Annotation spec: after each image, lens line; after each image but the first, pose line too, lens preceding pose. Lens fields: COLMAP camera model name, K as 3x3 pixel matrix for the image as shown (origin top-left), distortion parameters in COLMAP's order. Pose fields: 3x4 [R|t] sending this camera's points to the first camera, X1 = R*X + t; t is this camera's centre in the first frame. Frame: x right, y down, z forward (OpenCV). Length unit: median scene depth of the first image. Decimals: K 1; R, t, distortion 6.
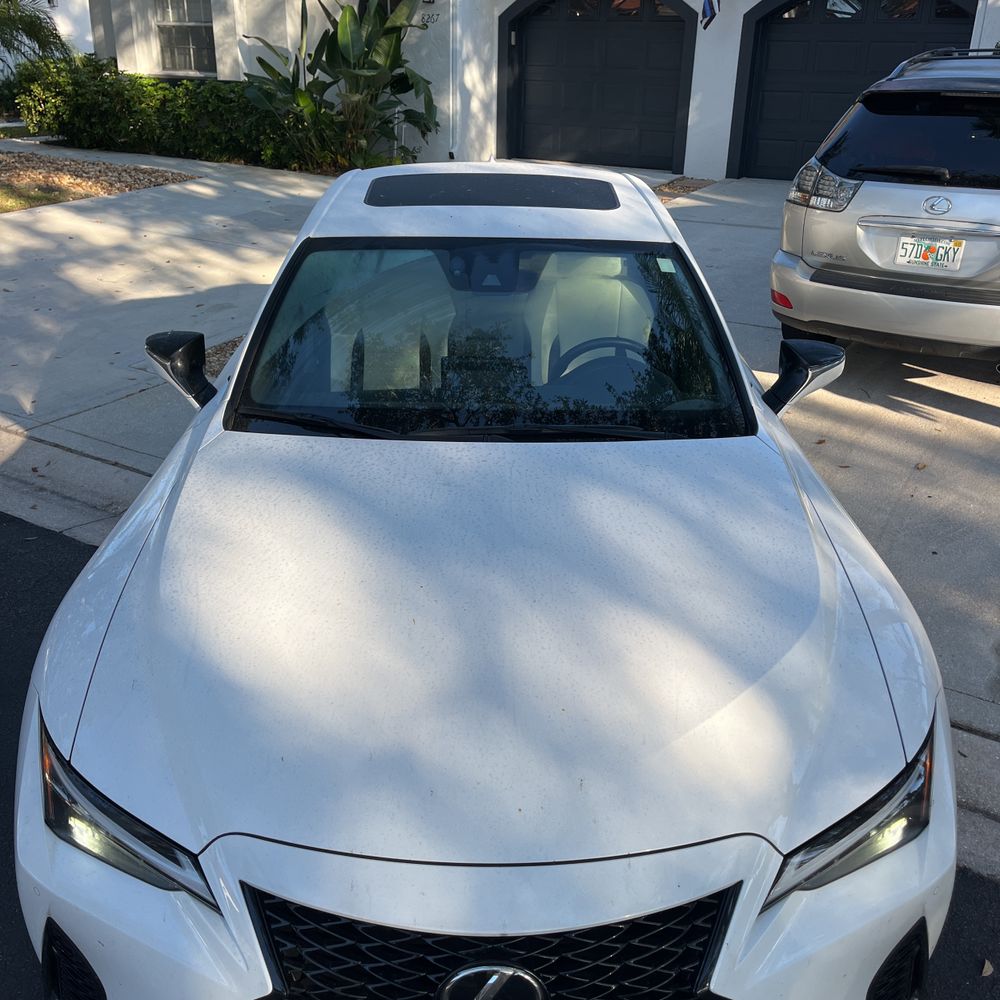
lens RADIAL K [[1012.6, 0, 520.2], [0, 1012.6, 499.0], [0, 0, 1]] dist [0.037841, -0.033090]
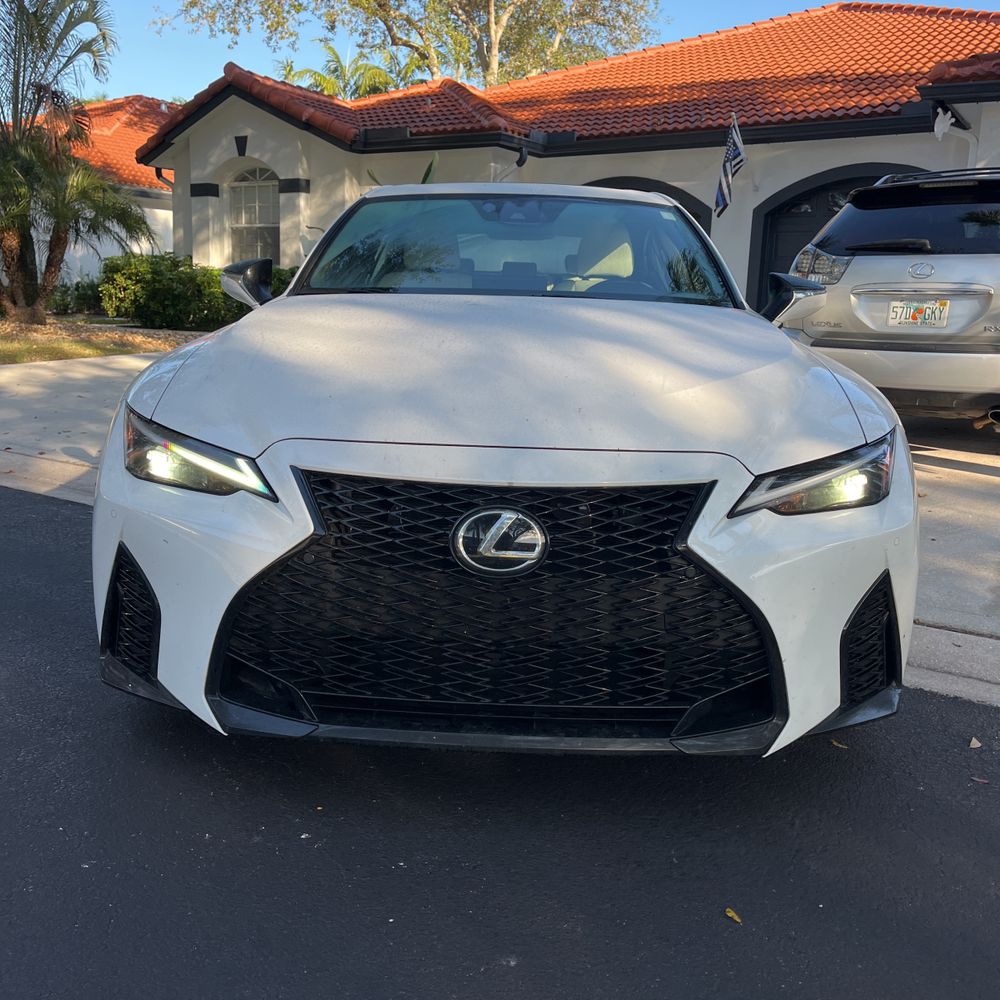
lens RADIAL K [[1019.0, 0, 510.0], [0, 1019.0, 502.0], [0, 0, 1]] dist [0.021923, -0.000294]
pose [[0.999035, 0.016137, -0.040847, 0.009137], [-0.025105, 0.972956, -0.229621, 0.206847], [0.036037, 0.230424, 0.972423, -0.041214]]
